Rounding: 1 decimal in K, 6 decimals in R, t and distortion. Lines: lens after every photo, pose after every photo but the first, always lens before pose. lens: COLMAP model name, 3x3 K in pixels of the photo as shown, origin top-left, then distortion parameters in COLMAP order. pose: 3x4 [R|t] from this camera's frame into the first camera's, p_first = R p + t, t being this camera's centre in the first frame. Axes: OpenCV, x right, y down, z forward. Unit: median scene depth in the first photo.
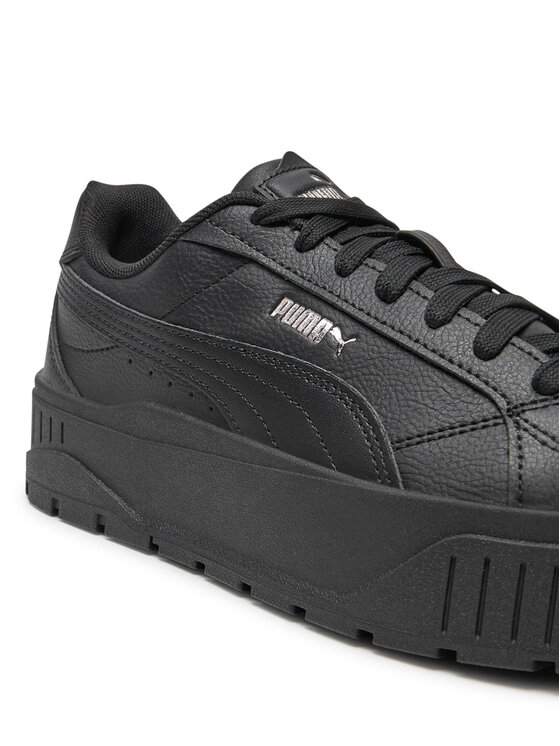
lens RADIAL K [[884.6, 0, 280.0], [0, 884.6, 373.0], [0, 0, 1]] dist [0.219652, -0.696778]
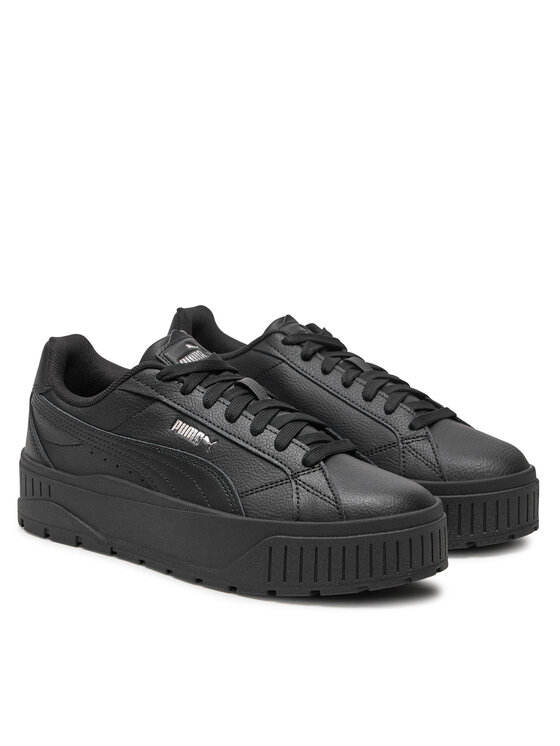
lens RADIAL K [[1898.9, 0, 280.0], [0, 1898.9, 373.0], [0, 0, 1]] dist [0.406765, -0.051723]
pose [[0.993217, -0.091499, 0.071751, -0.061709], [0.079020, 0.983826, 0.160755, -0.835351], [-0.085300, -0.153994, 0.984383, -3.054222]]
